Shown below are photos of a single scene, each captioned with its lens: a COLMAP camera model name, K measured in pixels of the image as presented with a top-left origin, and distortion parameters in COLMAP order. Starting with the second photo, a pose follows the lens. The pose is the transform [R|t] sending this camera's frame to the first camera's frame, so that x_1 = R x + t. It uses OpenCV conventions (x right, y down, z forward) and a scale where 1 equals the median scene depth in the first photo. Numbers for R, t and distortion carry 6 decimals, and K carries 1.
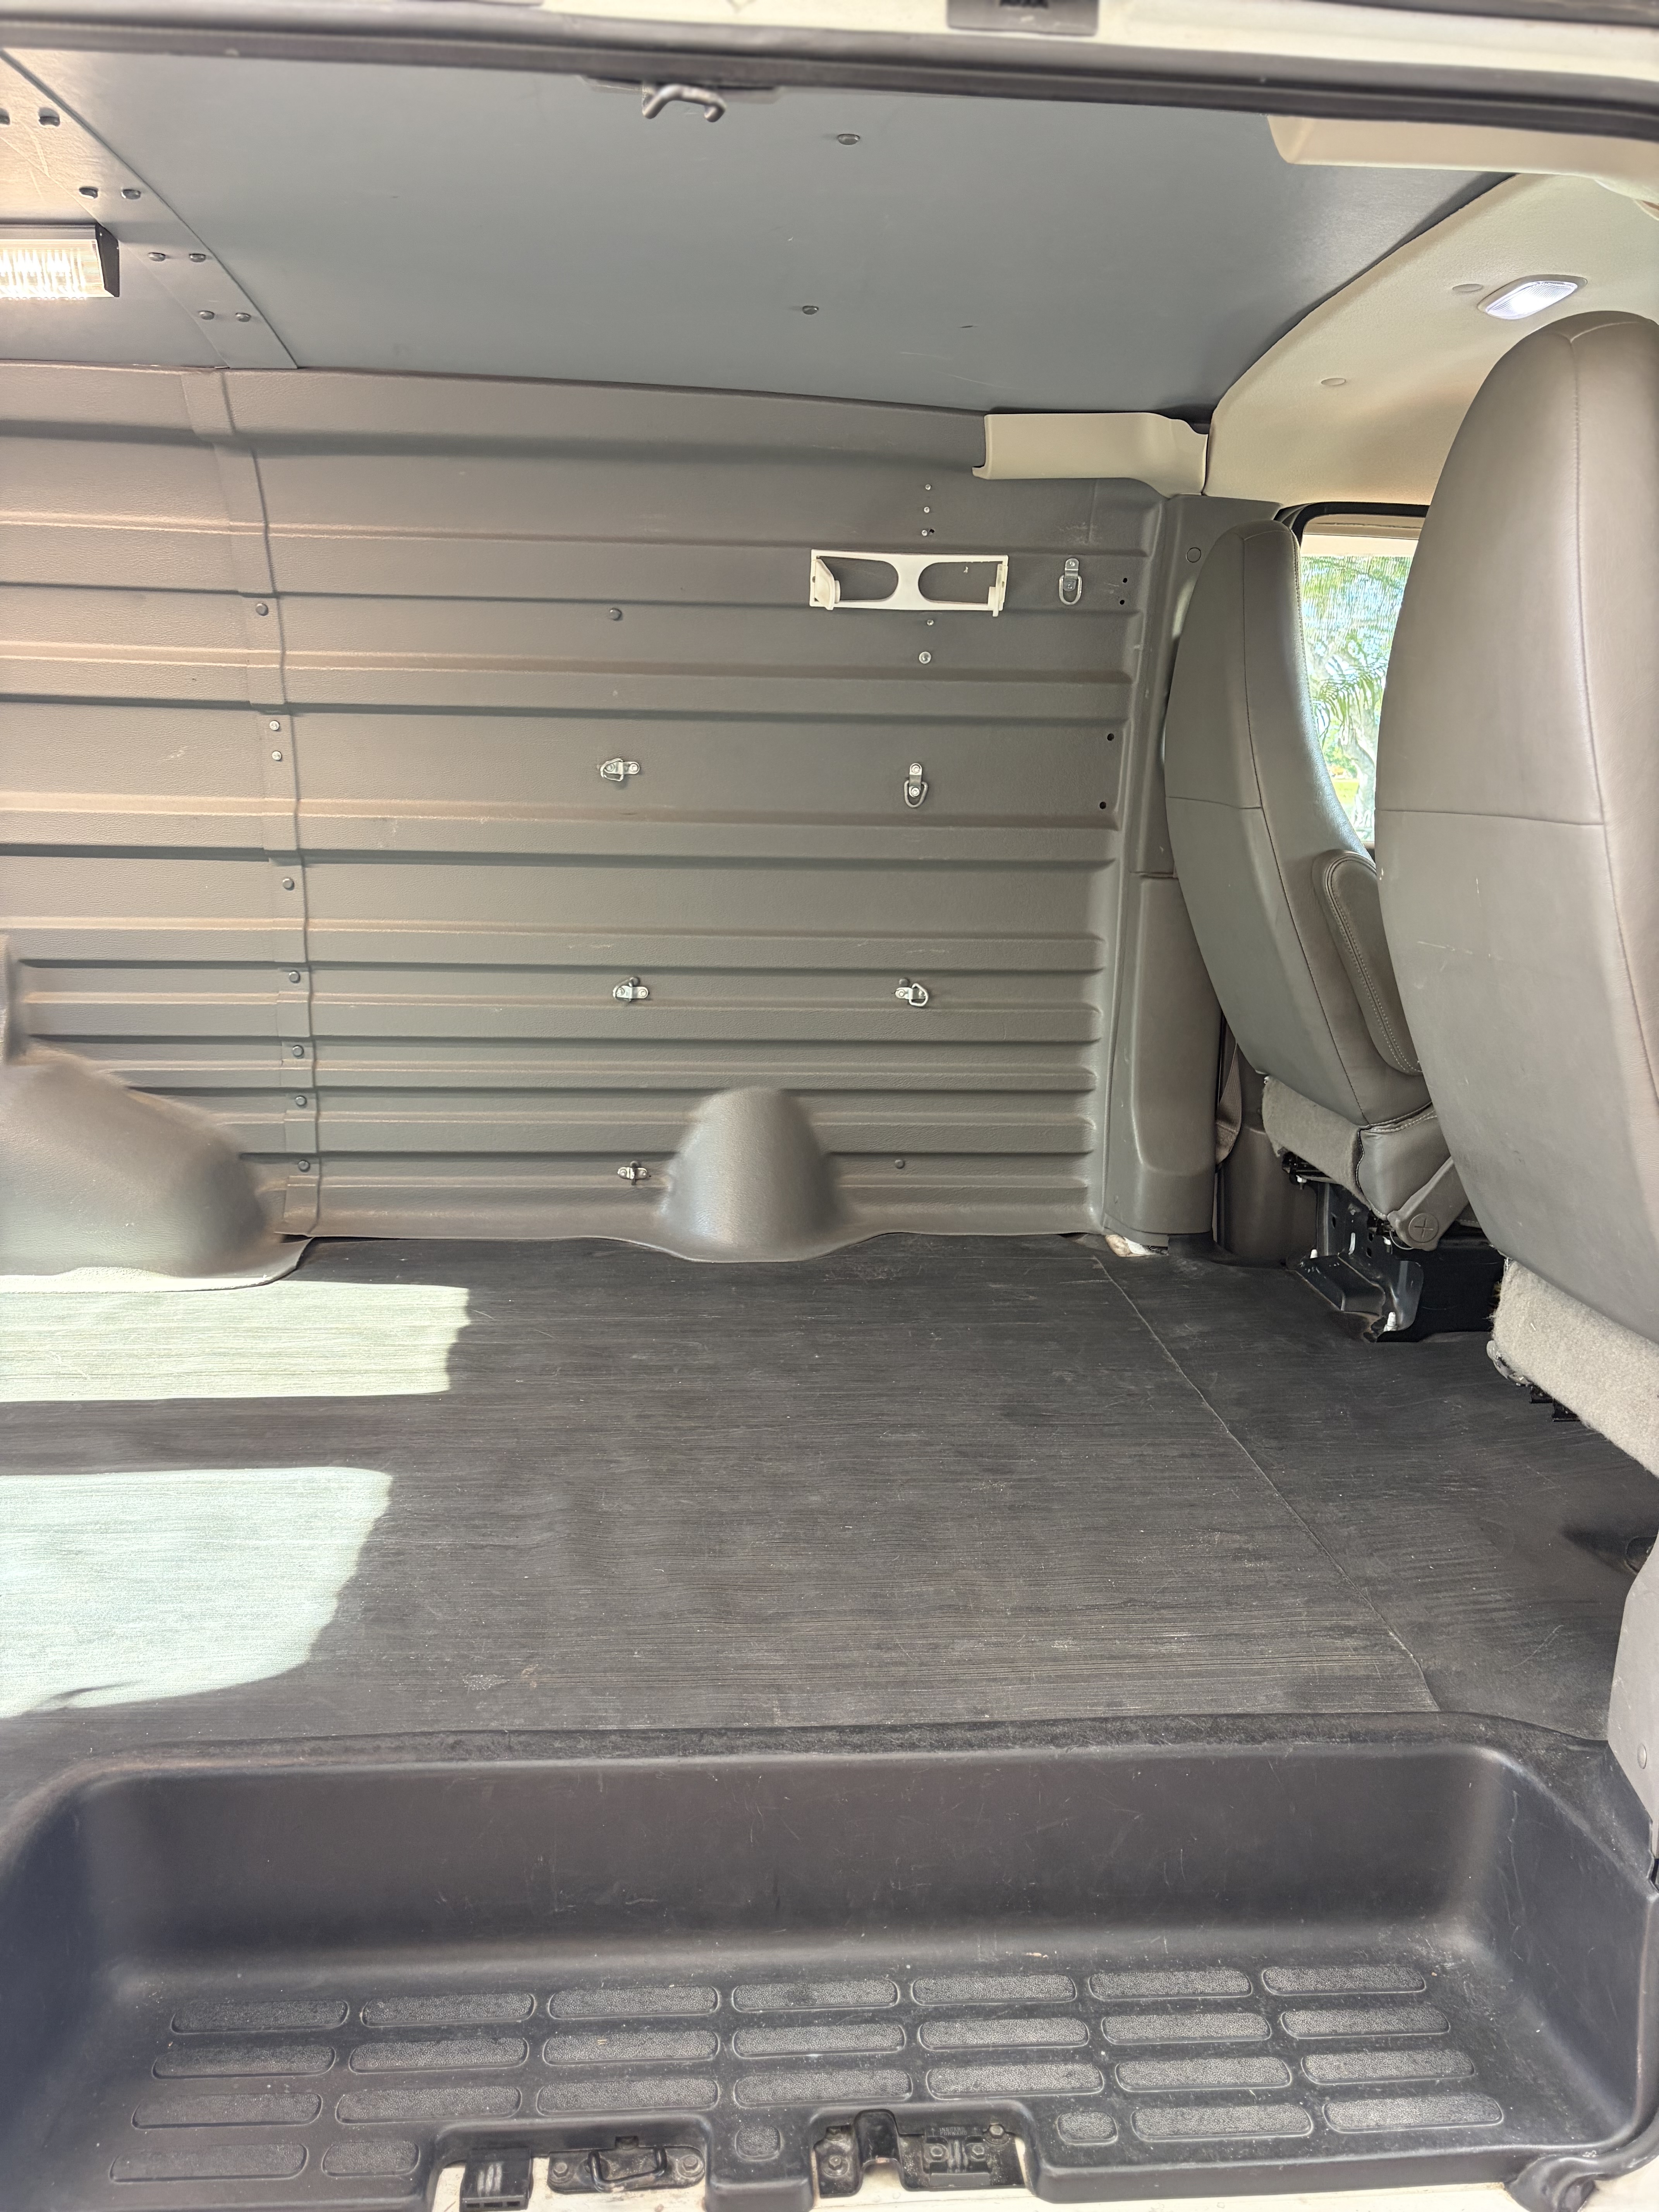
lens RADIAL K [[1663.2, 0, 829.5], [0, 1663.2, 1106.0], [0, 0, 1]] dist [0.030251, -0.048640]
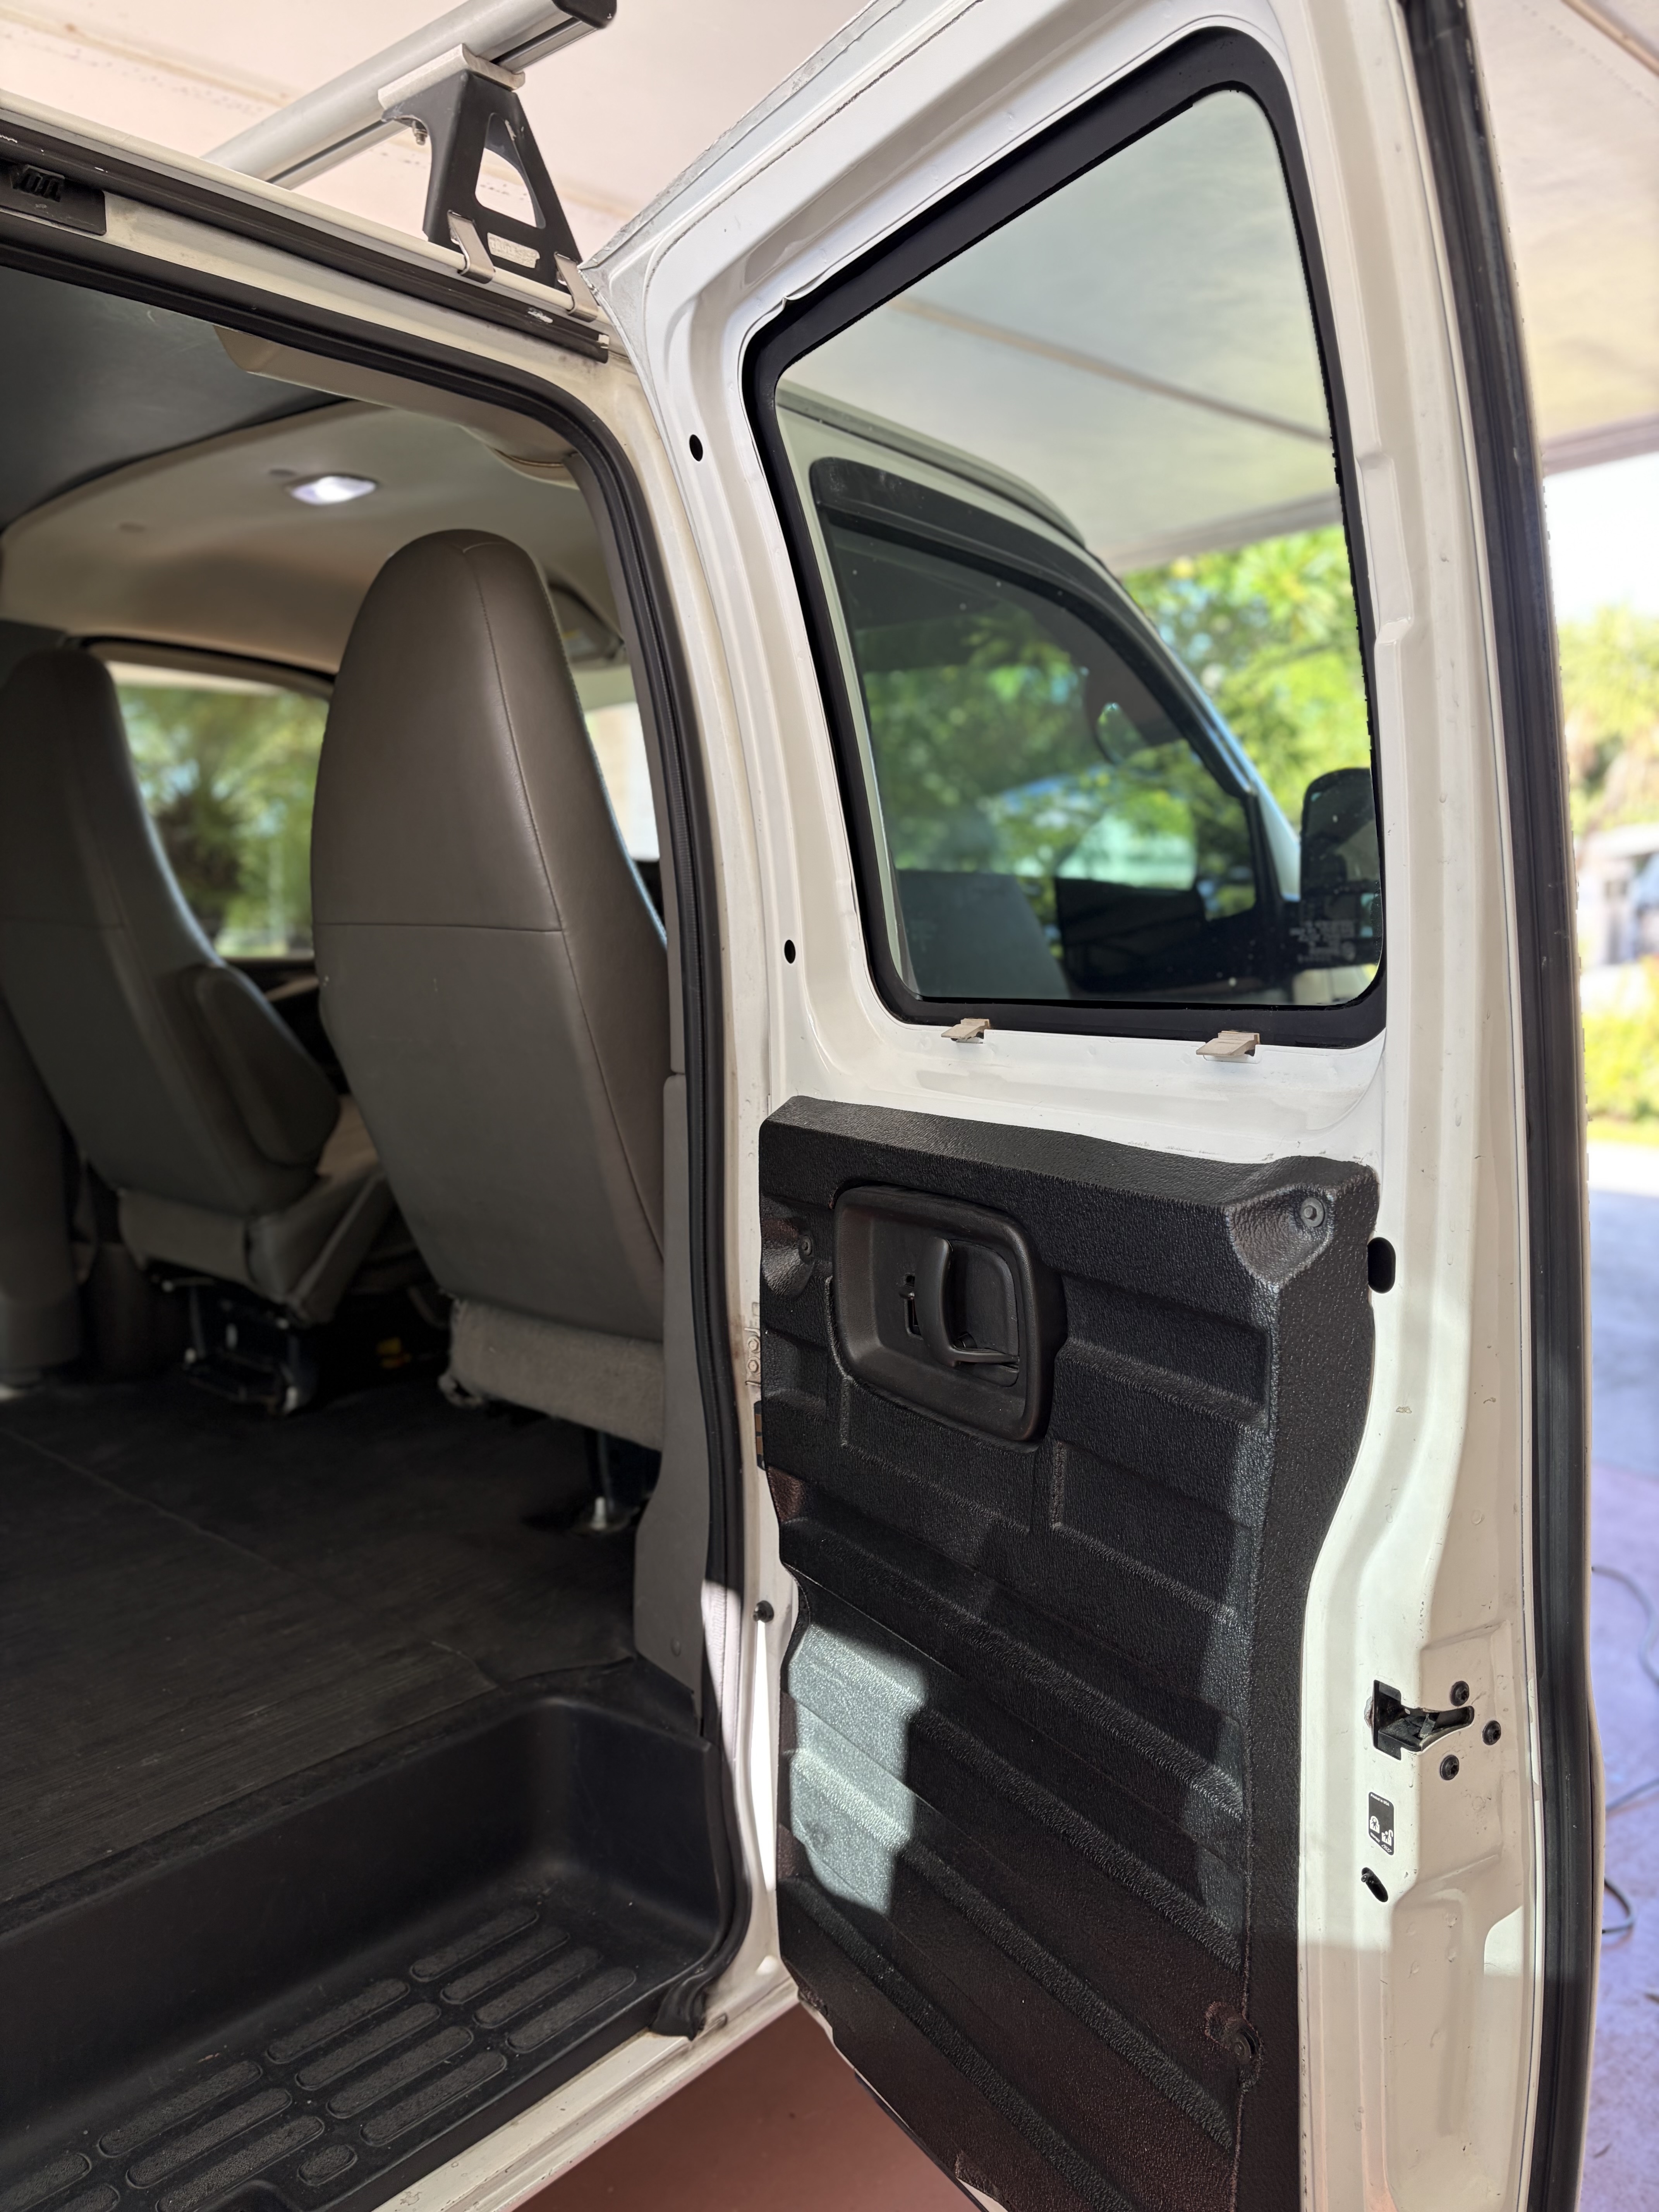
lens RADIAL K [[1699.5, 0, 823.4], [0, 1699.5, 1094.7], [0, 0, 1]] dist [-0.003265, -0.034054]
pose [[0.694252, -0.094056, 0.713560, -0.287035], [0.147881, 0.988913, -0.013528, 0.003269], [-0.704376, 0.114914, 0.700464, -0.038554]]
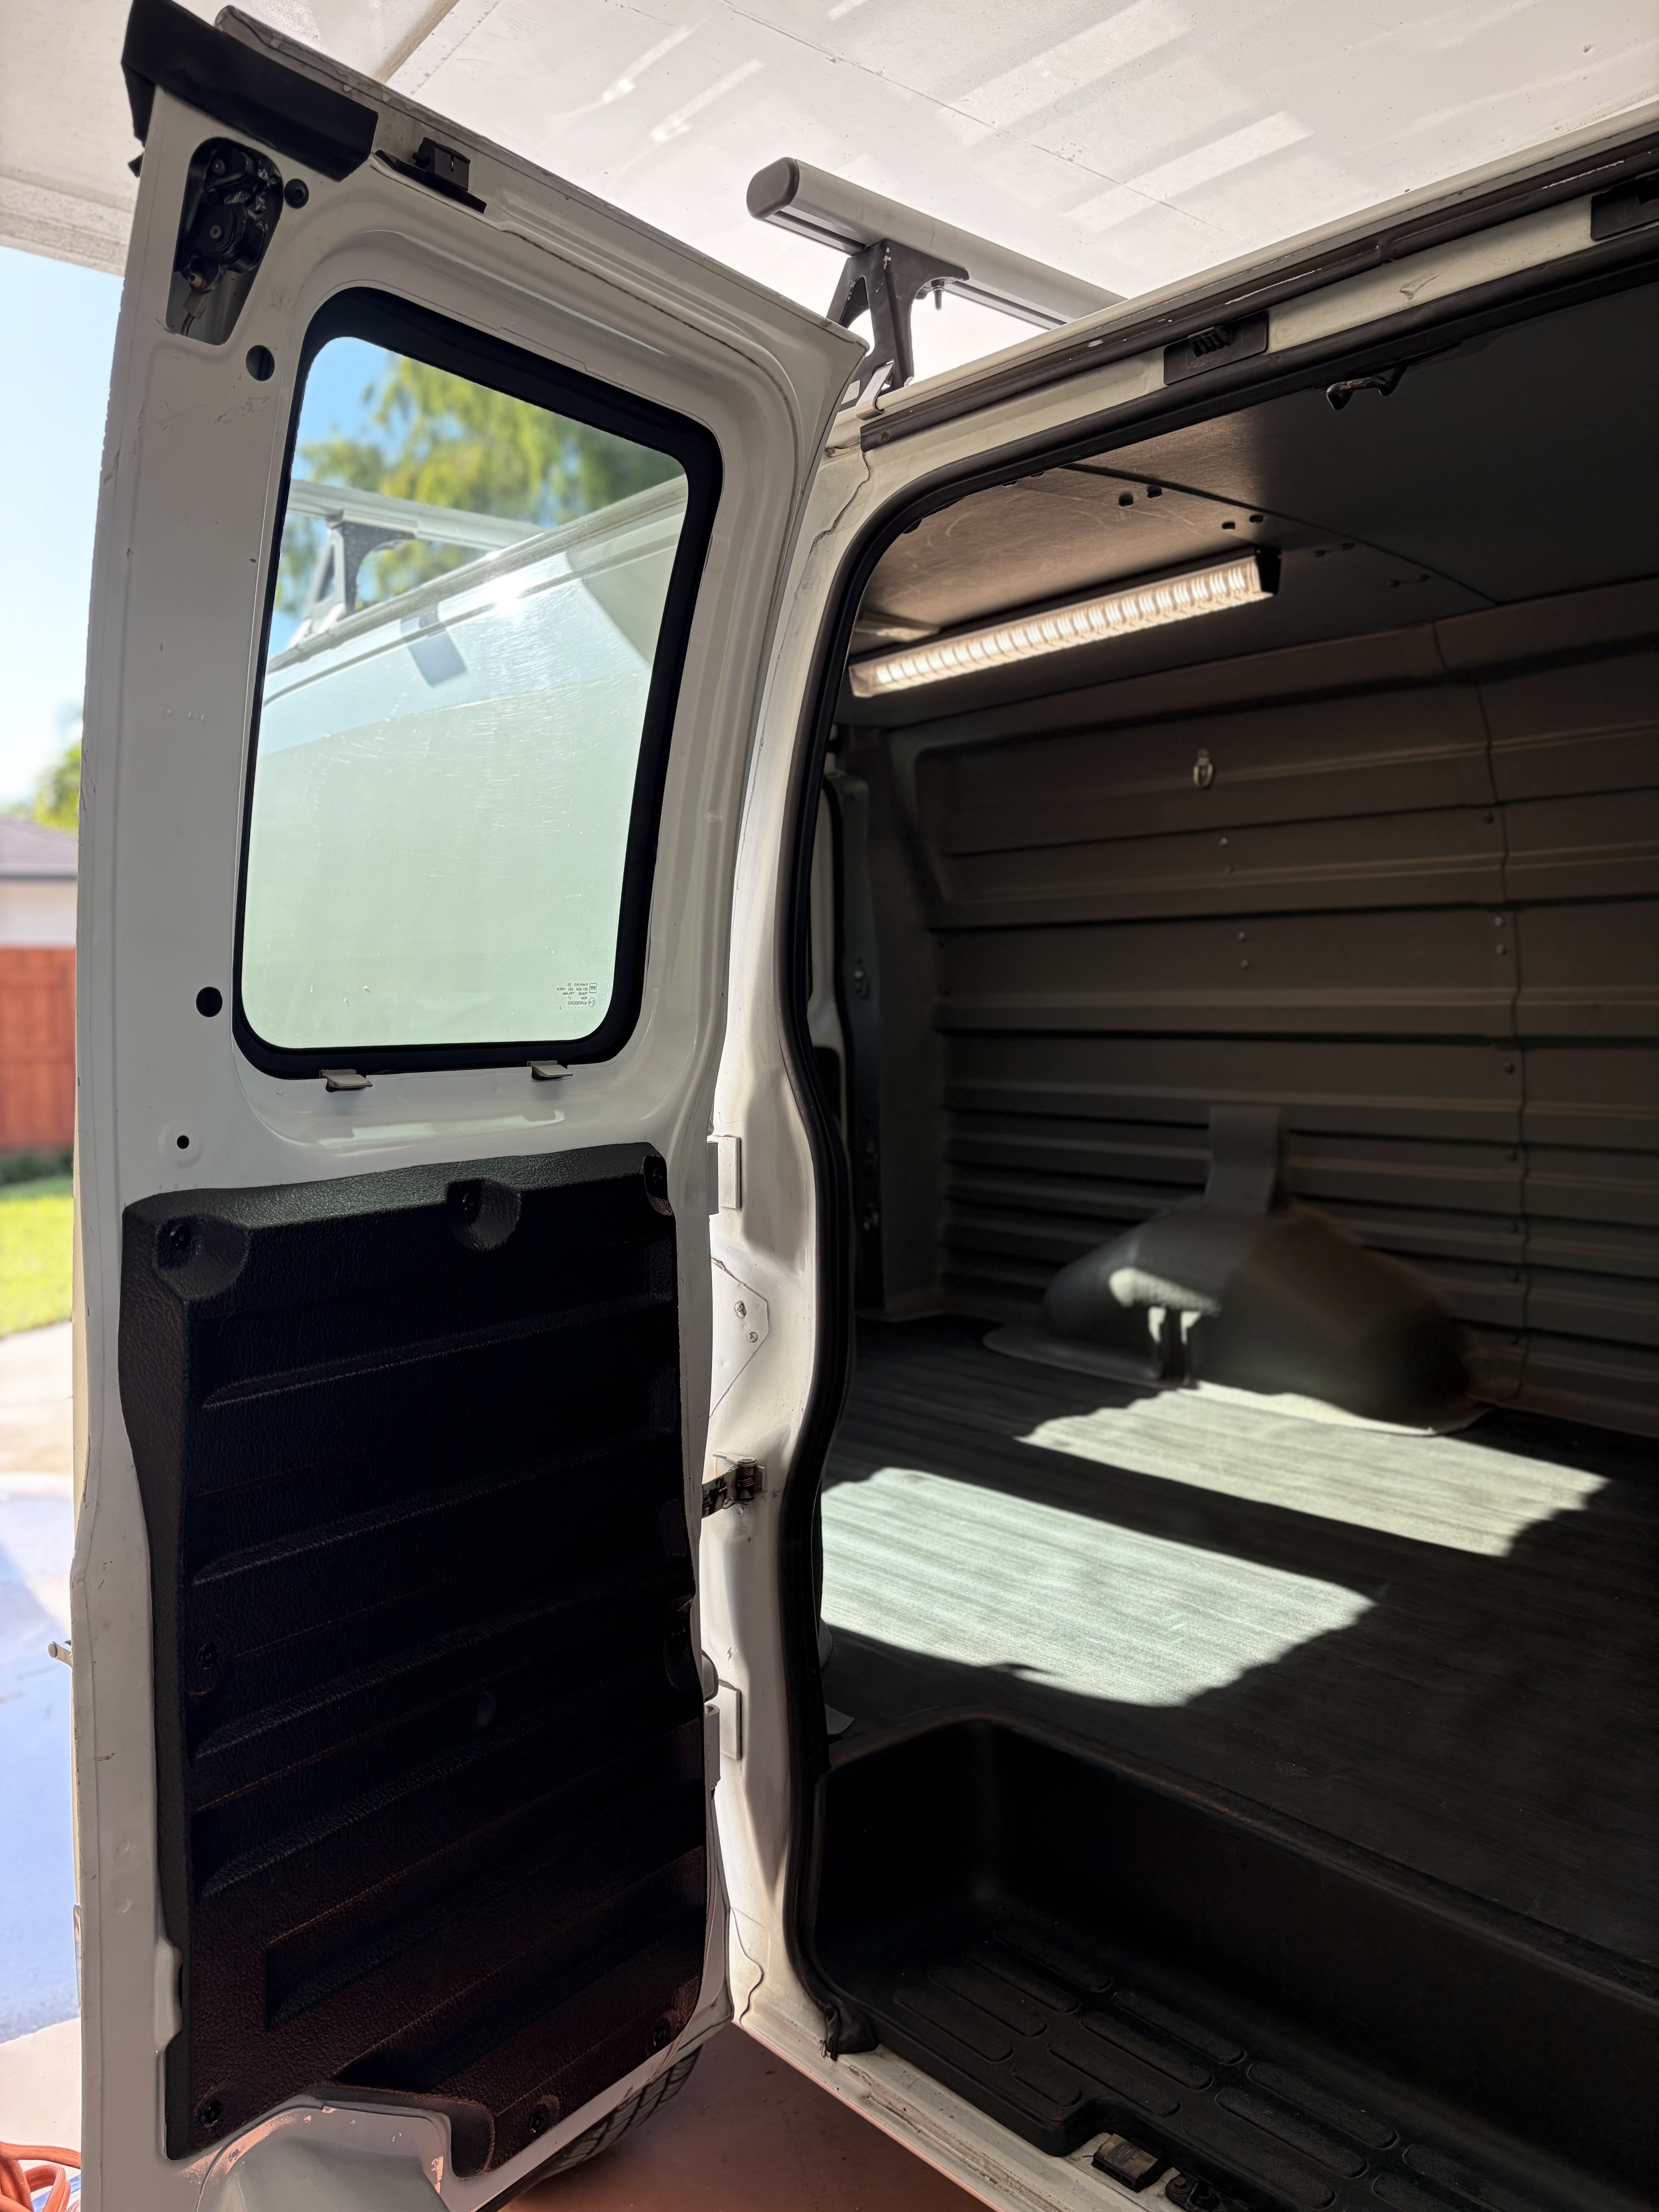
lens RADIAL K [[1699.5, 0, 823.4], [0, 1699.5, 1094.7], [0, 0, 1]] dist [-0.003265, -0.034054]
pose [[0.592056, 0.019227, -0.805668, 0.538114], [-0.126052, 0.989620, -0.069015, 0.024255], [0.795978, 0.142417, 0.588334, 0.042833]]
